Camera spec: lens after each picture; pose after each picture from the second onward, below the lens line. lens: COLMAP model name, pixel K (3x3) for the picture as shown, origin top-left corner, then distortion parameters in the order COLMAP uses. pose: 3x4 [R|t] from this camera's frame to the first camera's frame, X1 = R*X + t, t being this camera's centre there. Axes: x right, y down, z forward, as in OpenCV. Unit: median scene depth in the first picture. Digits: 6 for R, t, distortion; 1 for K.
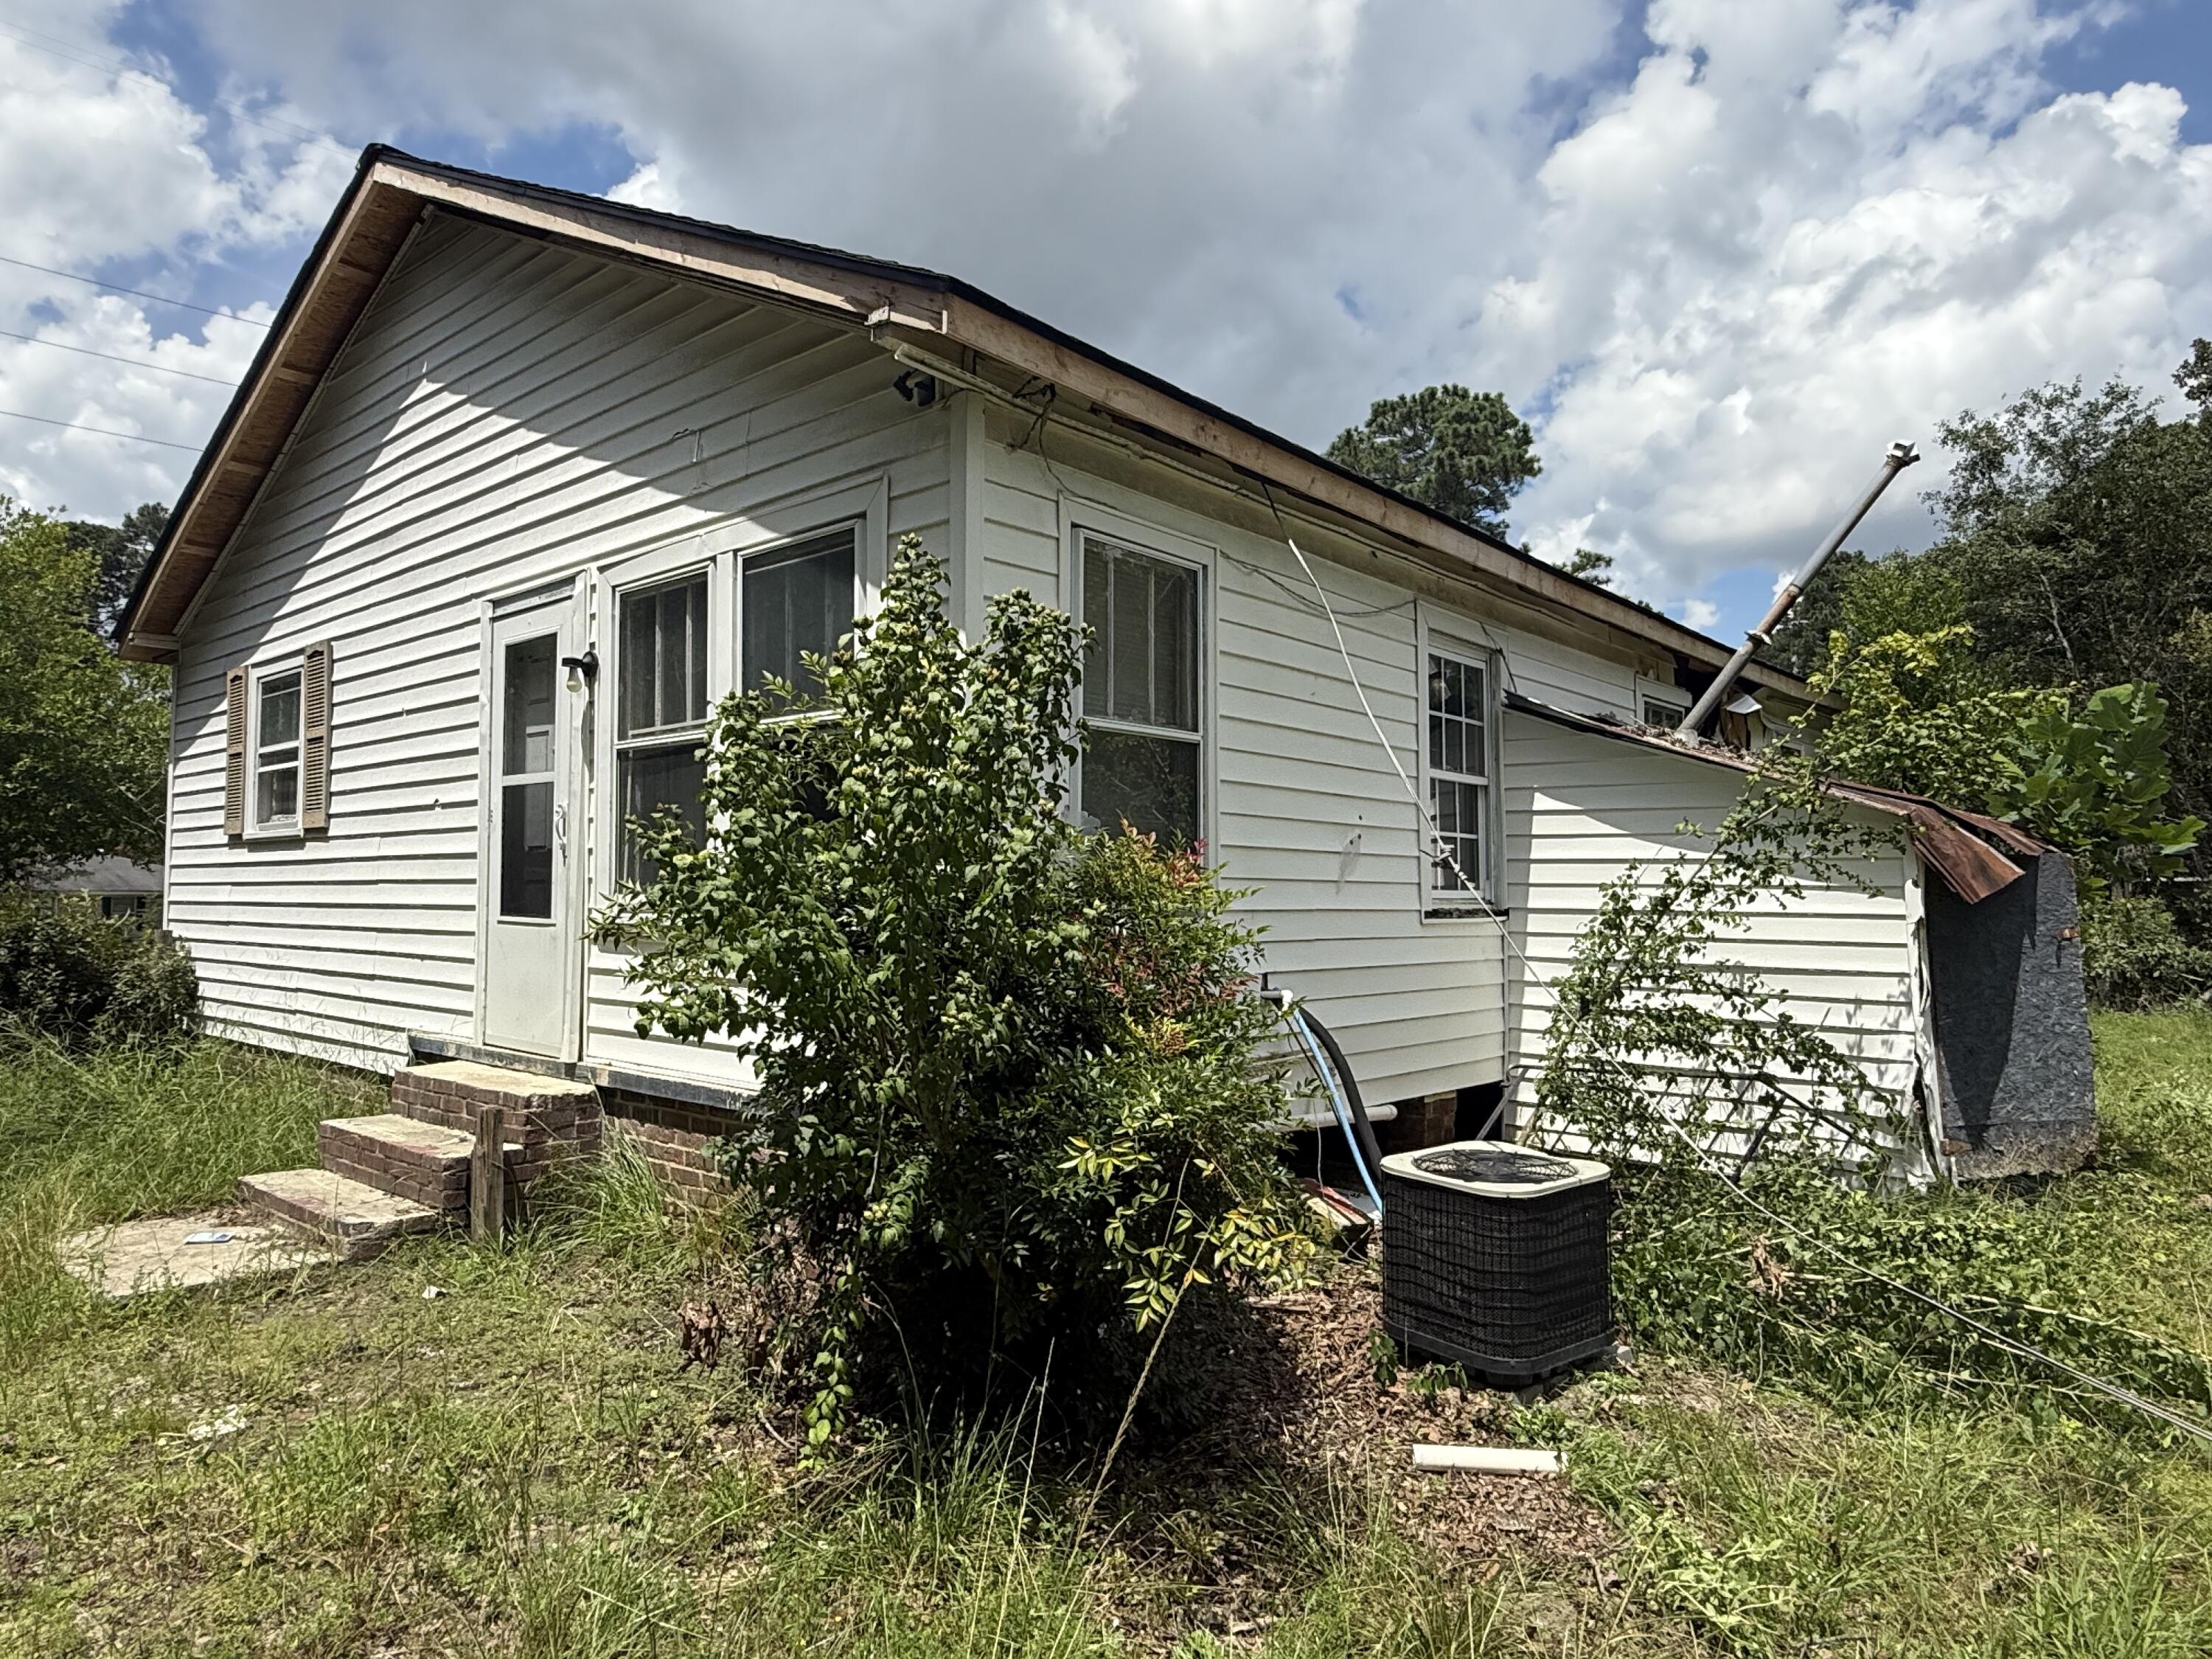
lens RADIAL K [[1359.9, 0, 1106.1], [0, 1359.9, 833.4], [0, 0, 1]] dist [-0.001090, -0.000343]
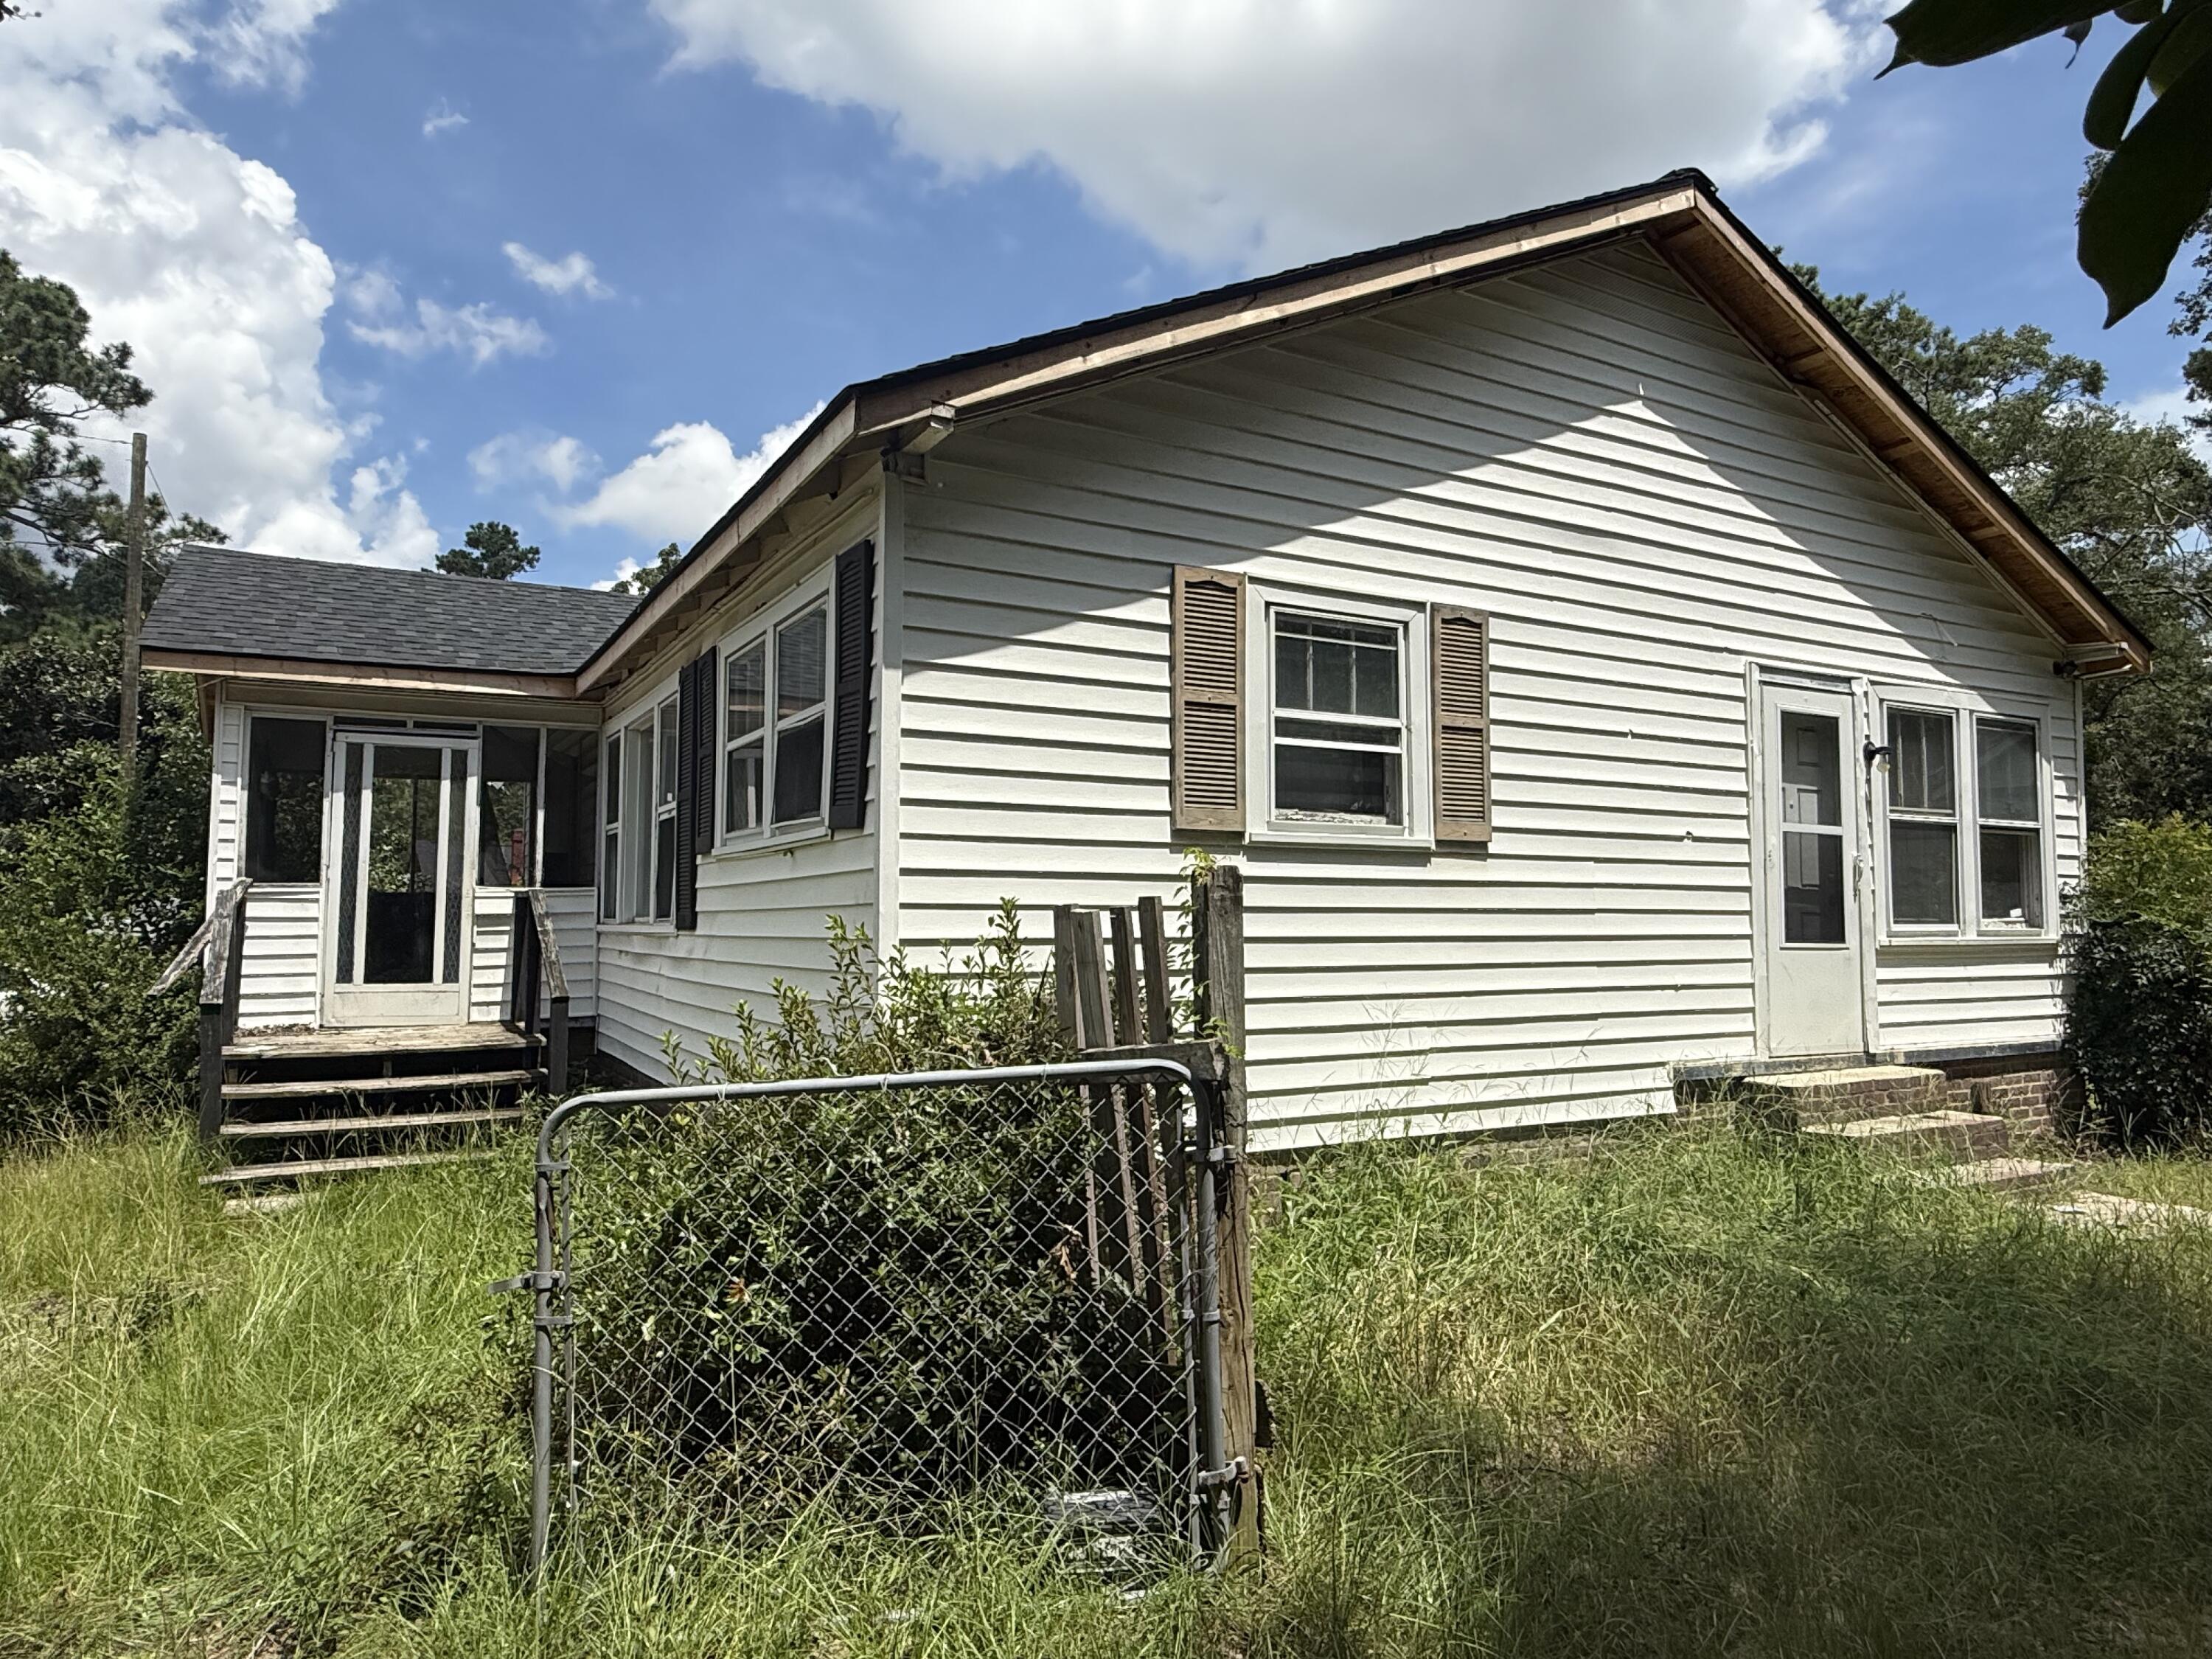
lens RADIAL K [[1359.9, 0, 1107.0], [0, 1359.9, 829.1], [0, 0, 1]] dist [-0.001090, -0.000343]
pose [[0.338629, 0.062246, 0.938859, -1.700300], [-0.042499, 0.997803, -0.050826, 0.046233], [-0.939960, -0.022689, 0.340531, 1.129026]]
